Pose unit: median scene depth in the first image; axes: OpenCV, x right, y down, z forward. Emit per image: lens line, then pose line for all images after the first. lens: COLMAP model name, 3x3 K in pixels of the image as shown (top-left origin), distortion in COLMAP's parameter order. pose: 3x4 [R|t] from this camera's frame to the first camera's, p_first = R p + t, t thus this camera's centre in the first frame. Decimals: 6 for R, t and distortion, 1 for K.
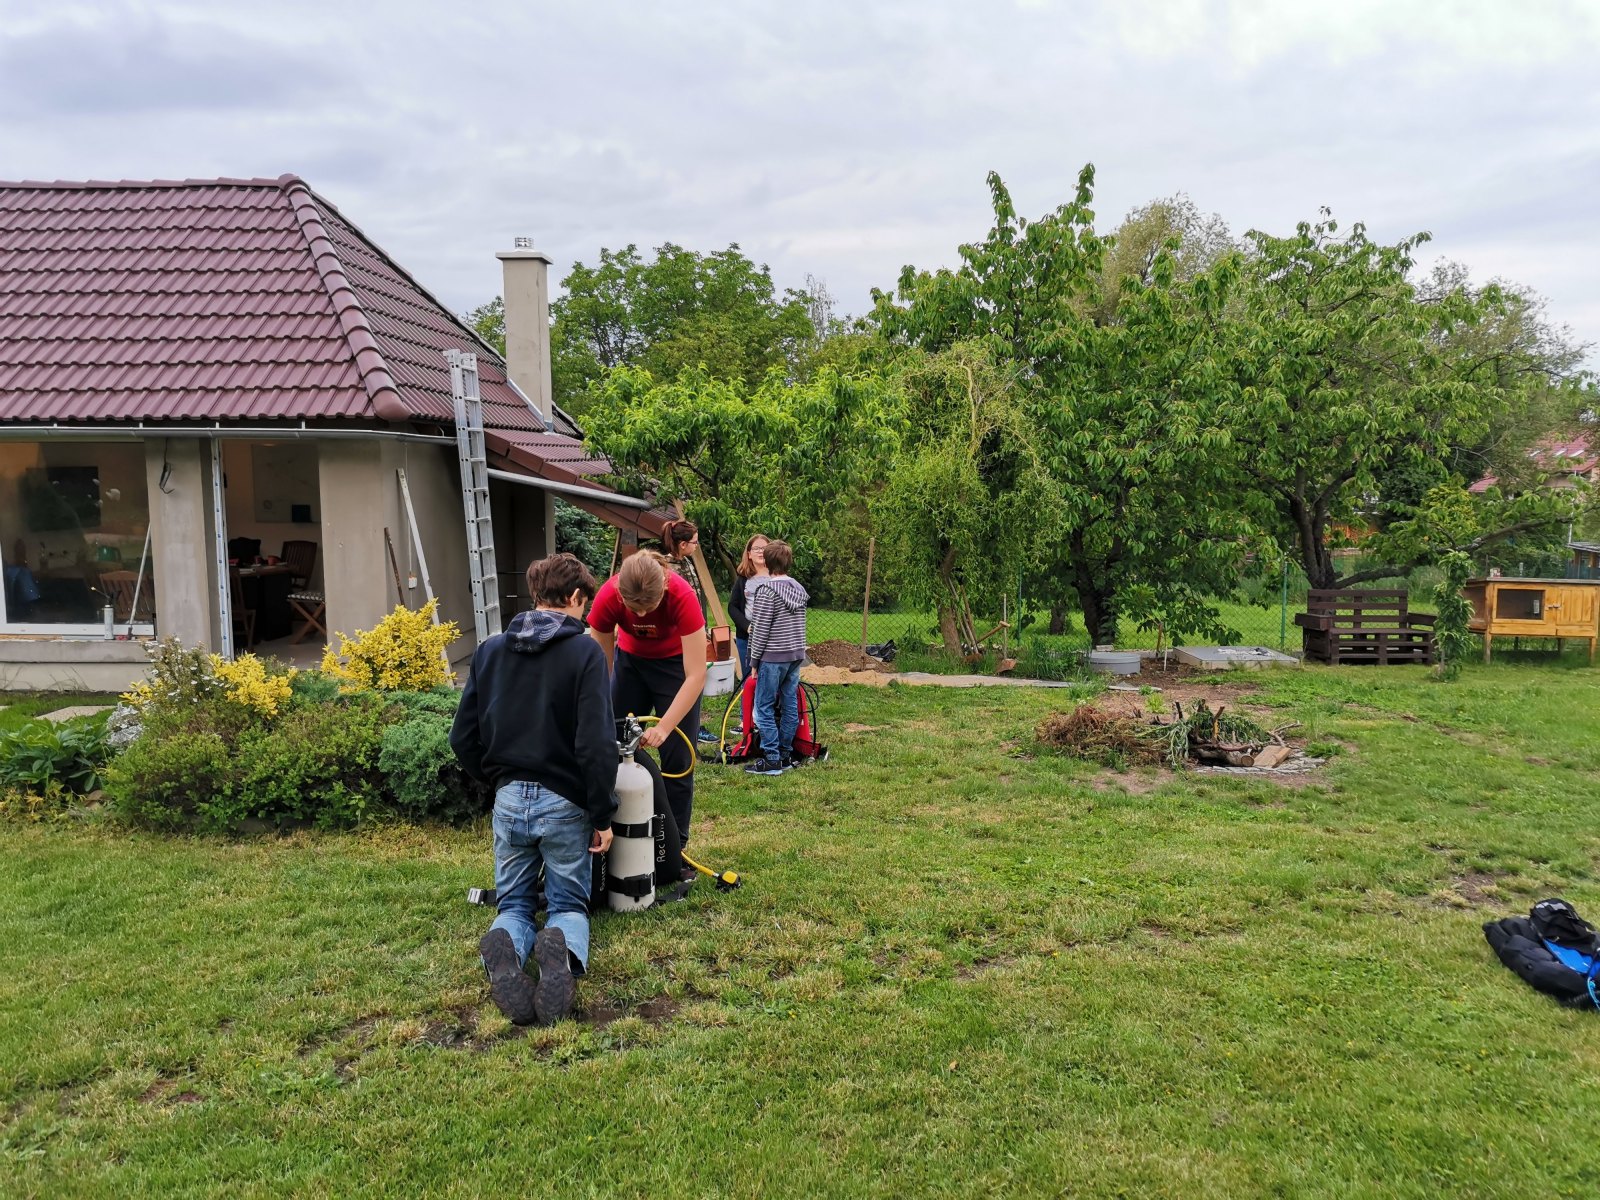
lens RADIAL K [[1175.8, 0, 800.6], [0, 1175.8, 591.9], [0, 0, 1]] dist [0.086708, -0.114389]
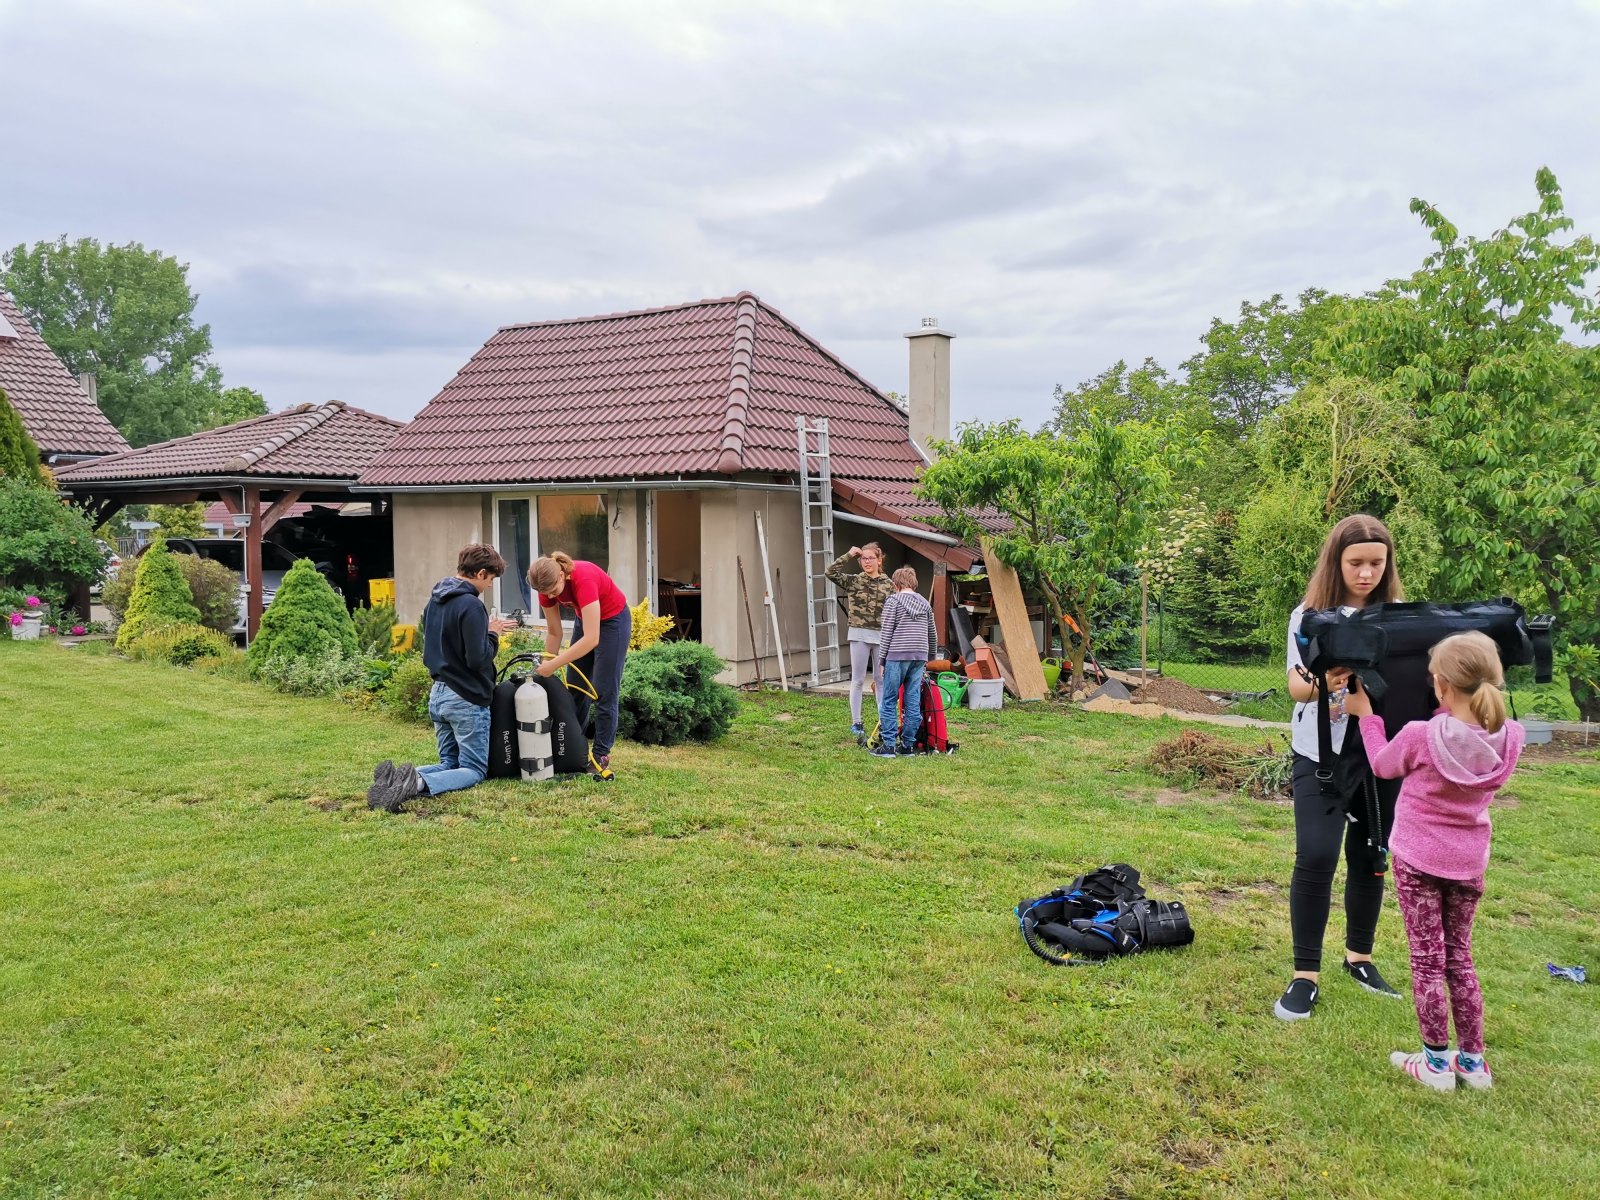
lens RADIAL K [[1175.8, 0, 800.6], [0, 1175.8, 591.9], [0, 0, 1]] dist [0.086708, -0.114389]
pose [[0.831895, 0.031250, -0.554053, 0.352918], [-0.059998, 0.997626, -0.033817, 0.021060], [0.551681, 0.061374, 0.831794, -0.028610]]
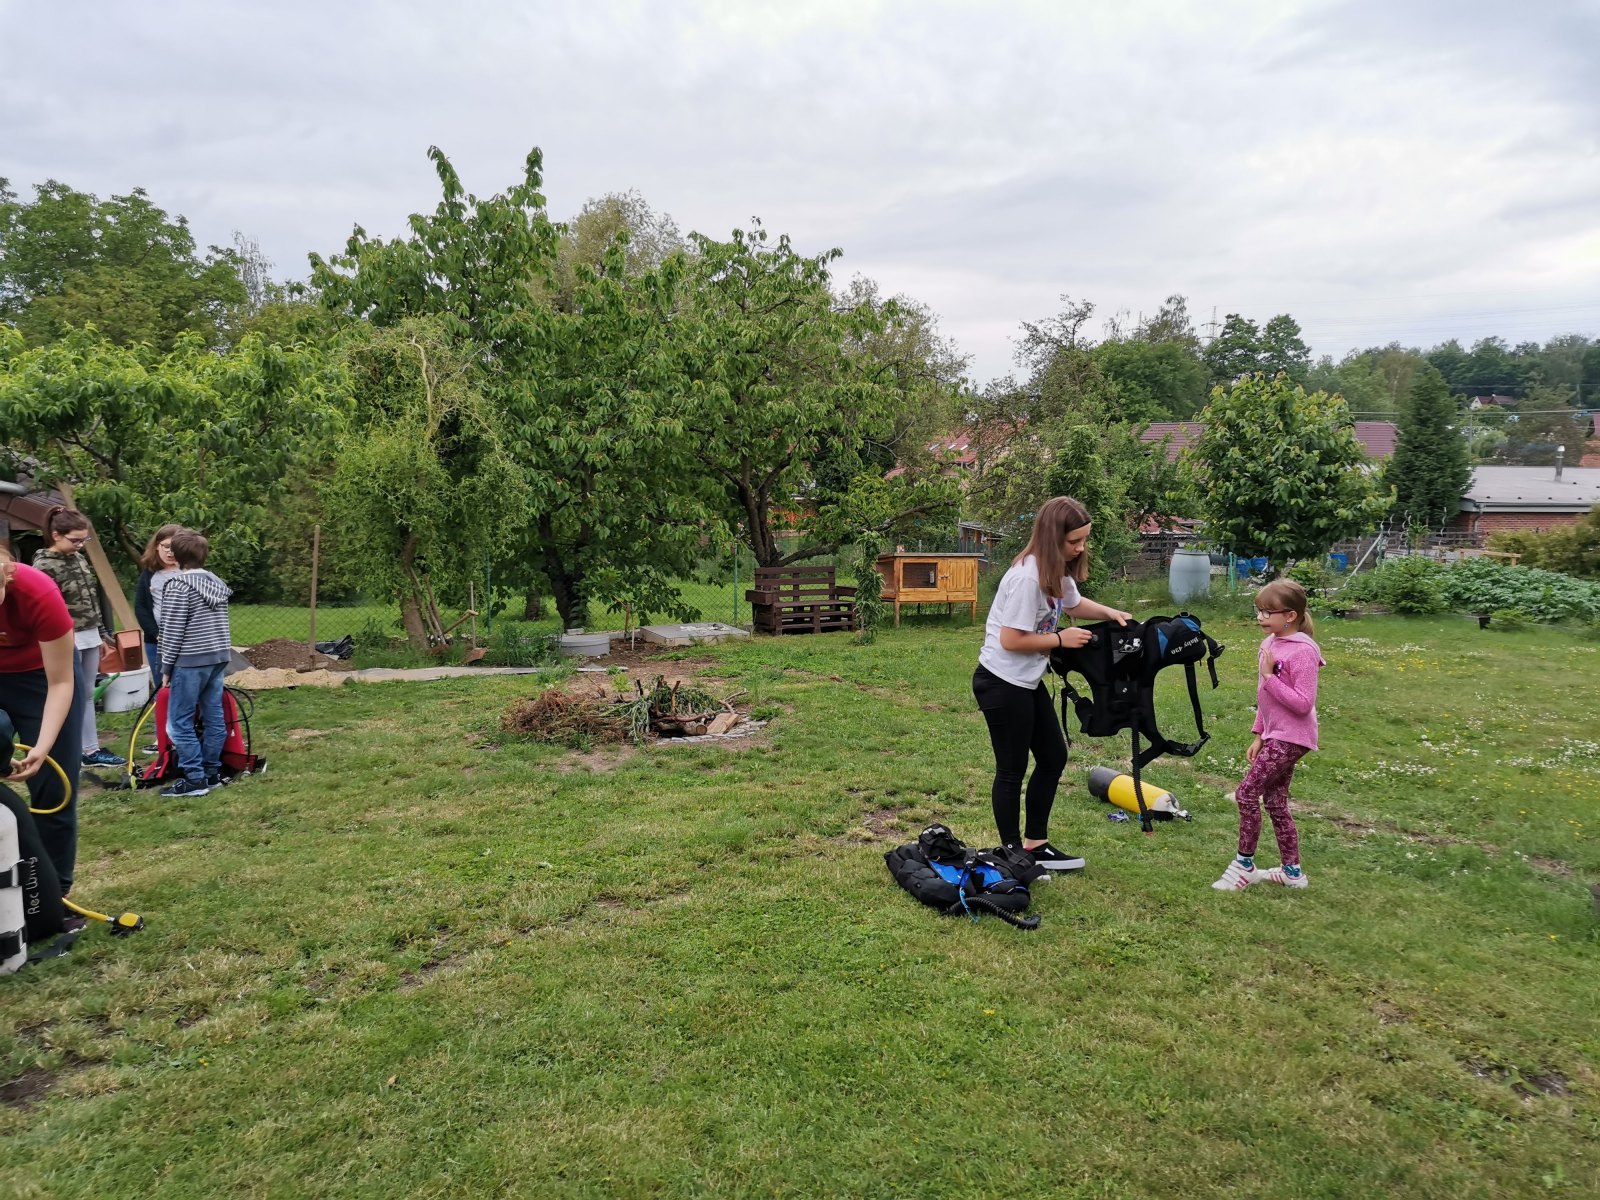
lens RADIAL K [[1175.8, 0, 800.6], [0, 1175.8, 591.9], [0, 0, 1]] dist [0.086708, -0.114389]
pose [[0.906236, -0.037812, 0.421077, 0.011214], [0.032666, 0.999277, 0.019428, 0.000299], [-0.421507, -0.003851, 0.906817, 0.000151]]
